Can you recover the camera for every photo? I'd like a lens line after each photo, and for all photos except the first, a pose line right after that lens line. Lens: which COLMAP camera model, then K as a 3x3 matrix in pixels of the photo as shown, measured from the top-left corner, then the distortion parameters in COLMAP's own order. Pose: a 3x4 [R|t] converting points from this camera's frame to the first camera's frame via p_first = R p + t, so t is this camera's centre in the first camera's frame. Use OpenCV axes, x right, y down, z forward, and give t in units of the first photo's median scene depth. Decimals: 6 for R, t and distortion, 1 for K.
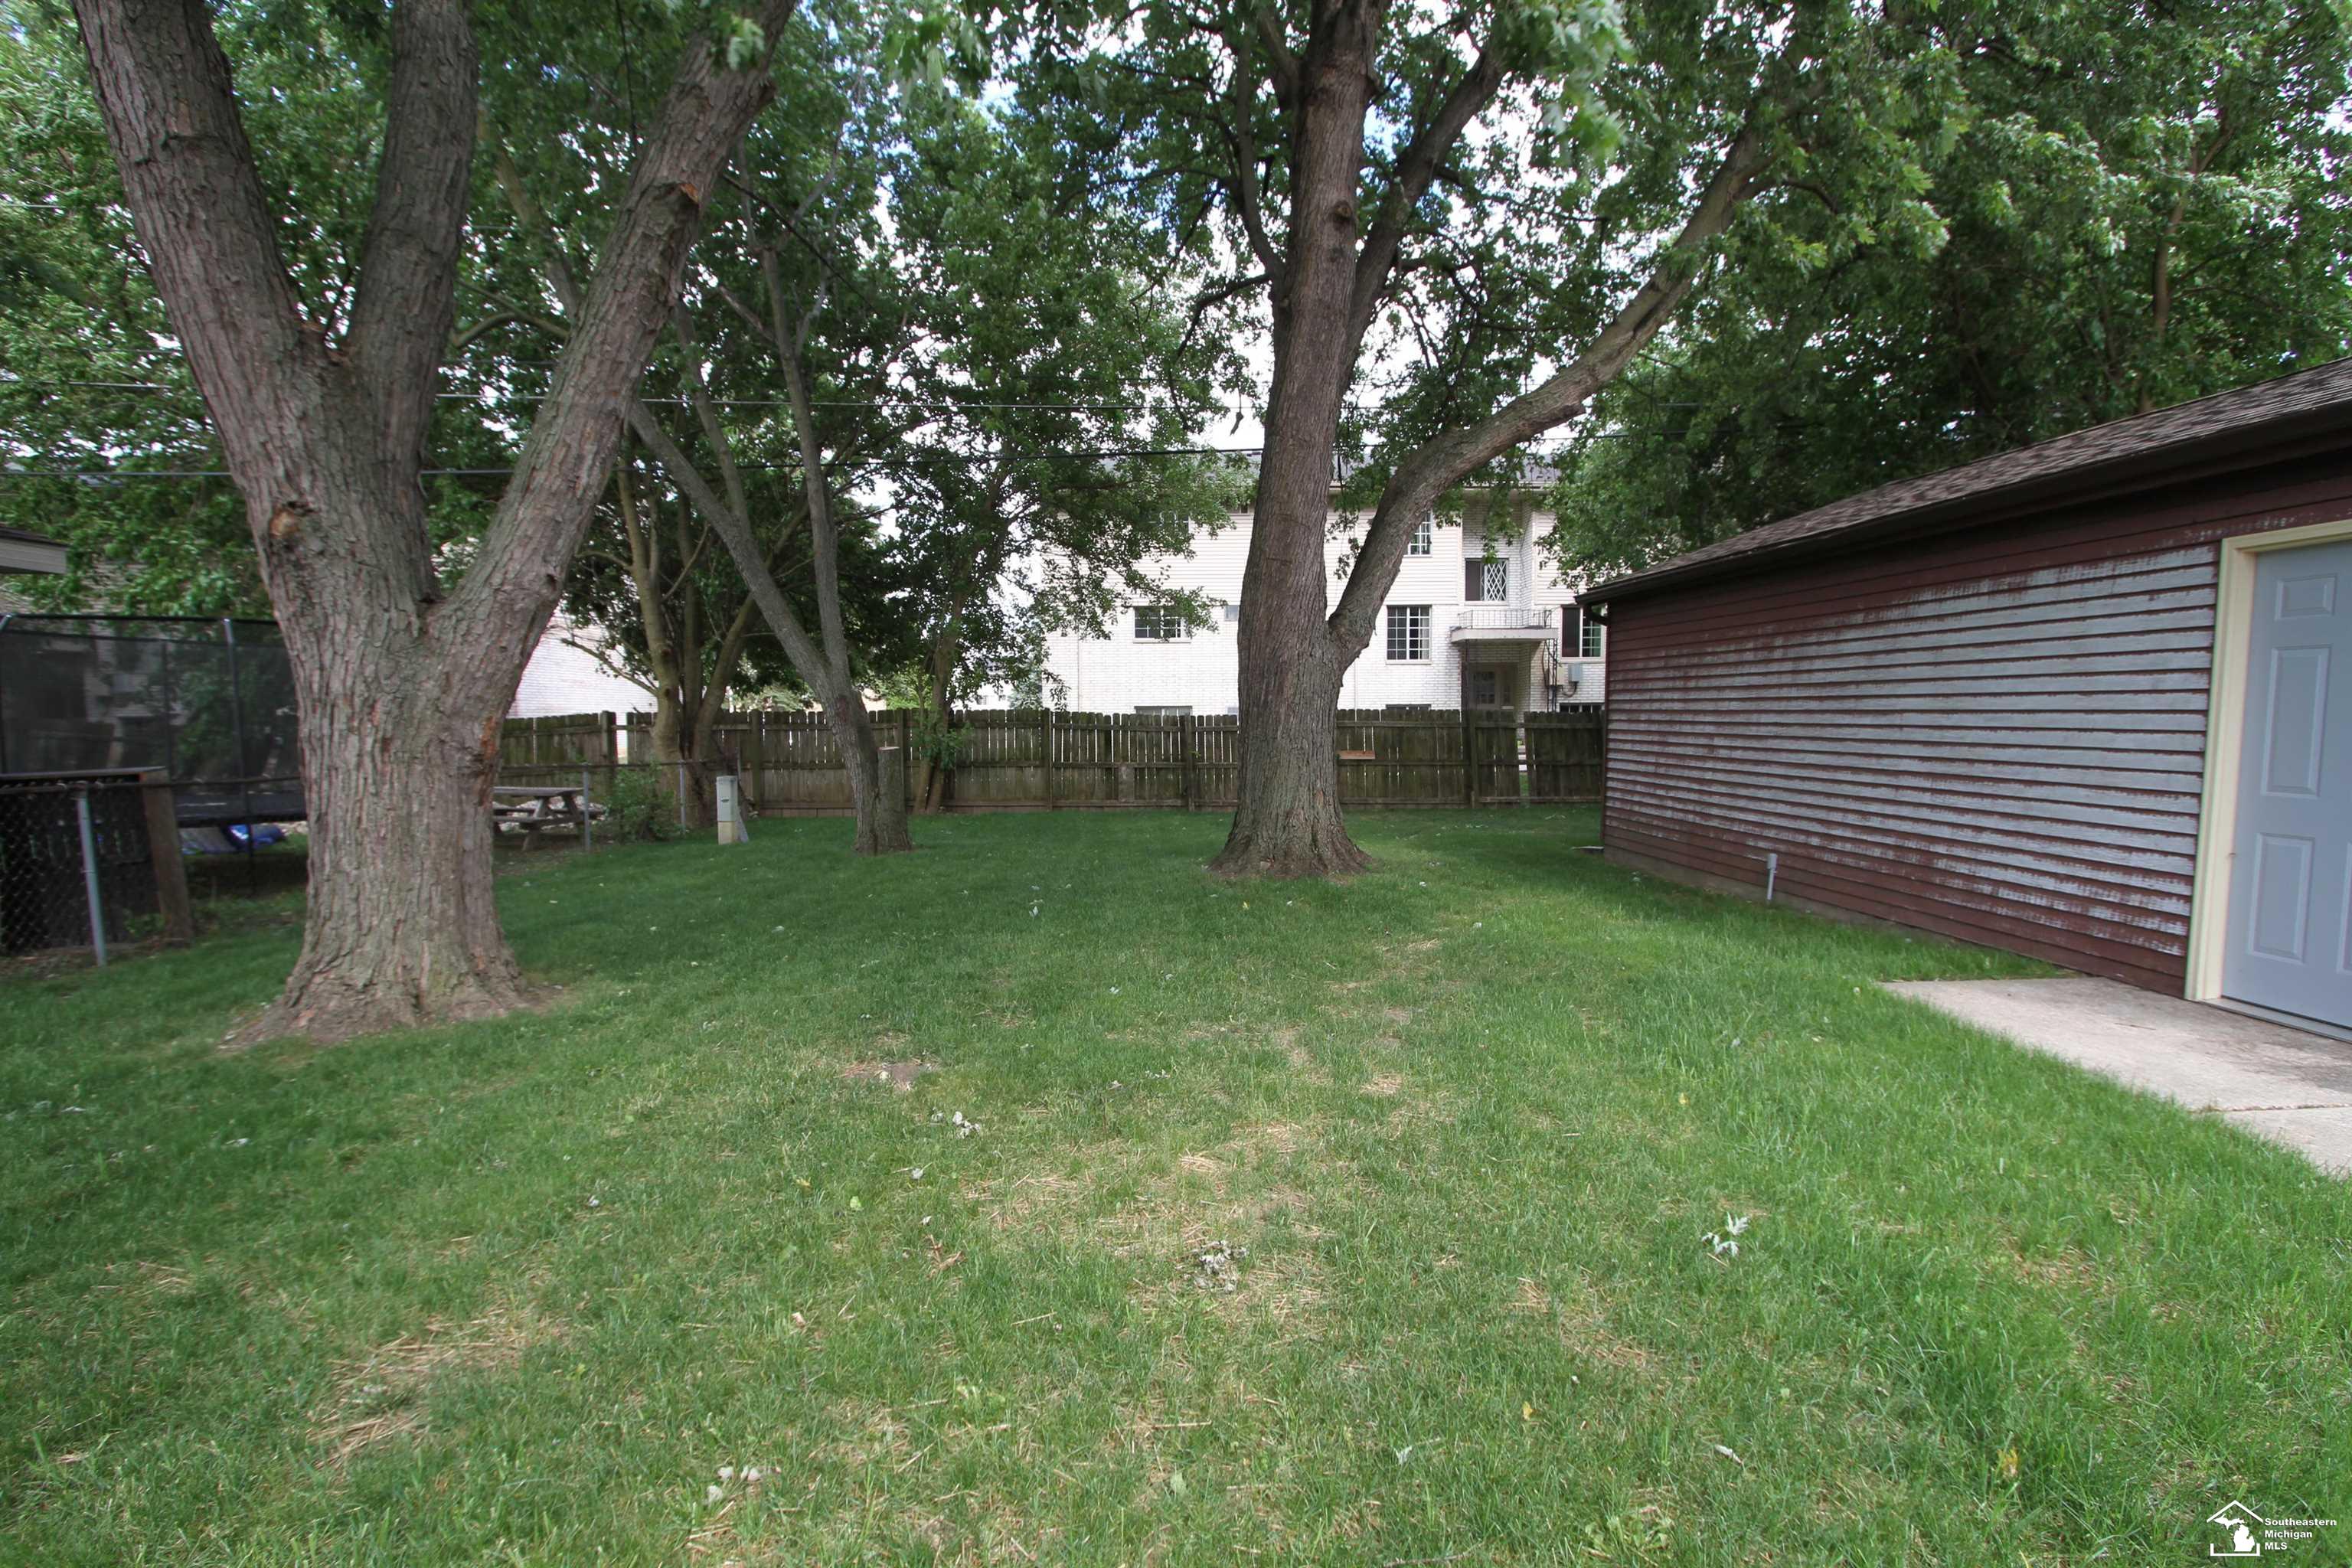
lens RADIAL K [[1088.9, 0, 1161.6], [0, 1088.9, 793.2], [0, 0, 1]] dist [-0.014042, 0.000157]
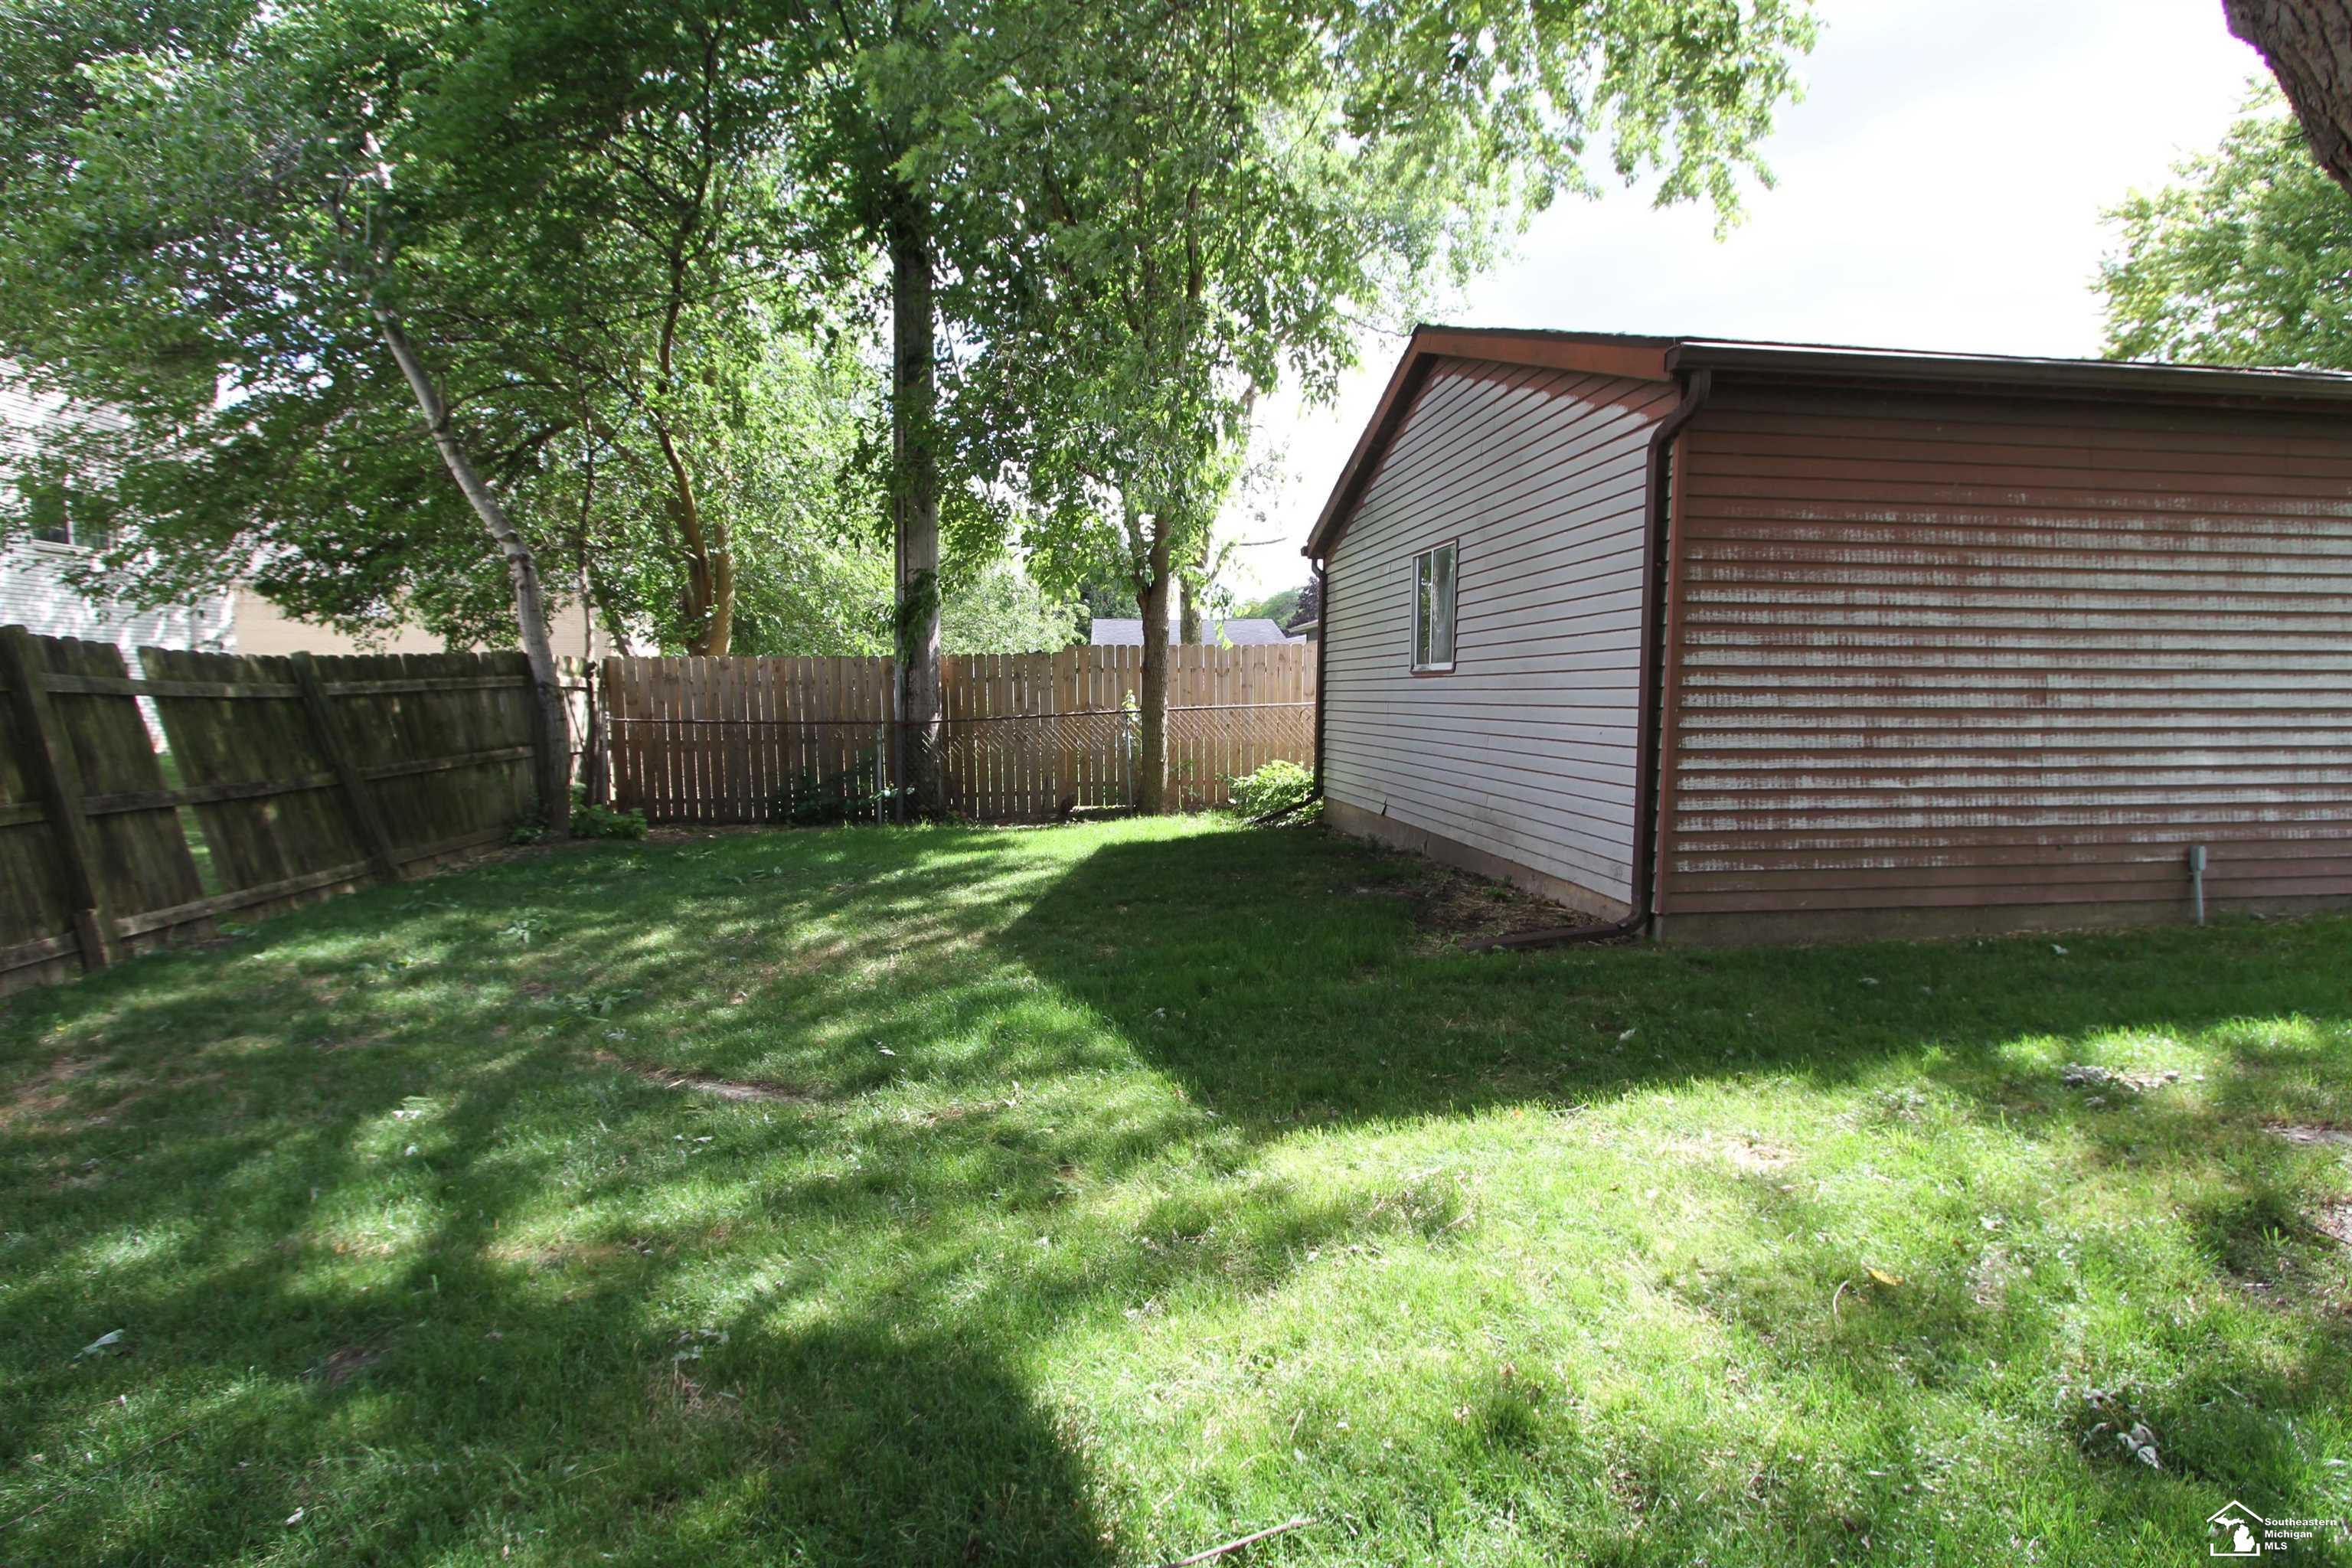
lens RADIAL K [[1090.4, 0, 1165.5], [0, 1090.4, 781.9], [0, 0, 1]] dist [-0.006393, -0.000509]
pose [[-0.080998, -0.071748, 0.994129, -0.046666], [0.075760, 0.994077, 0.077917, -0.091383], [-0.993831, 0.081626, -0.075082, 1.834433]]
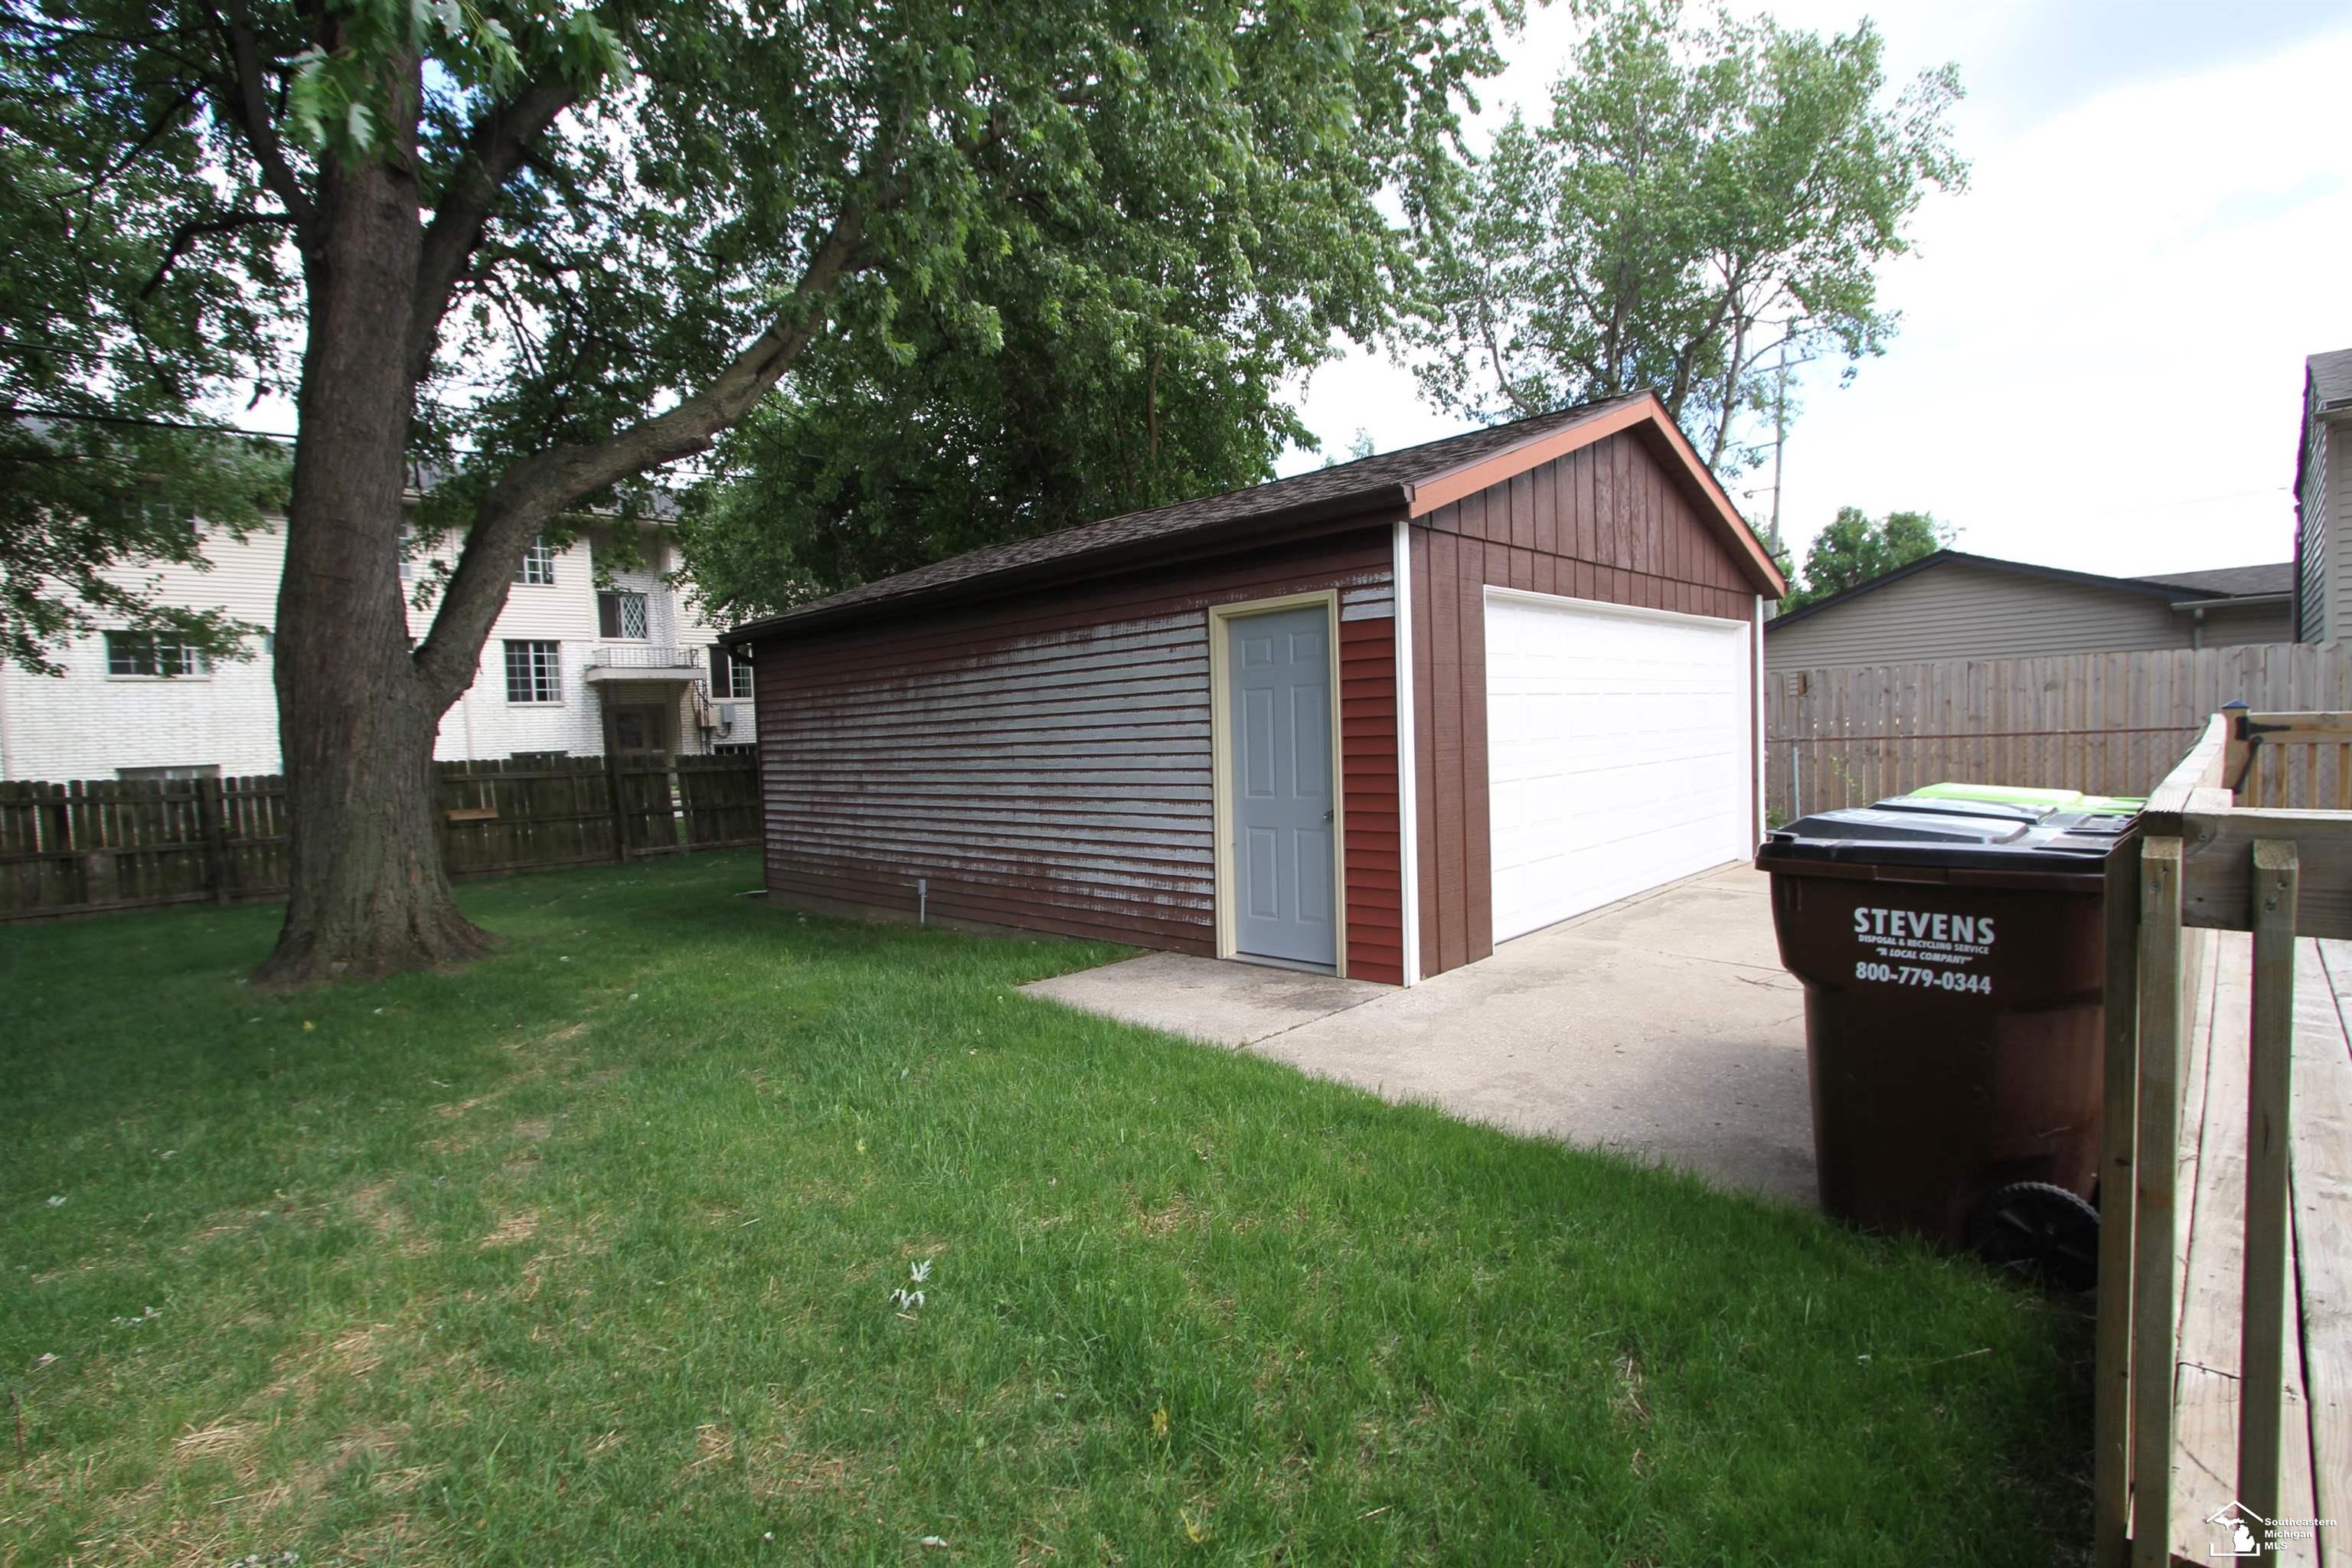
lens RADIAL K [[1090.4, 0, 1165.5], [0, 1090.4, 781.9], [0, 0, 1]] dist [-0.006393, -0.000509]
pose [[0.737390, -0.053995, 0.673306, 0.022045], [0.085867, 0.996206, -0.014150, -0.005107], [-0.669988, 0.068249, 0.739228, 0.036995]]
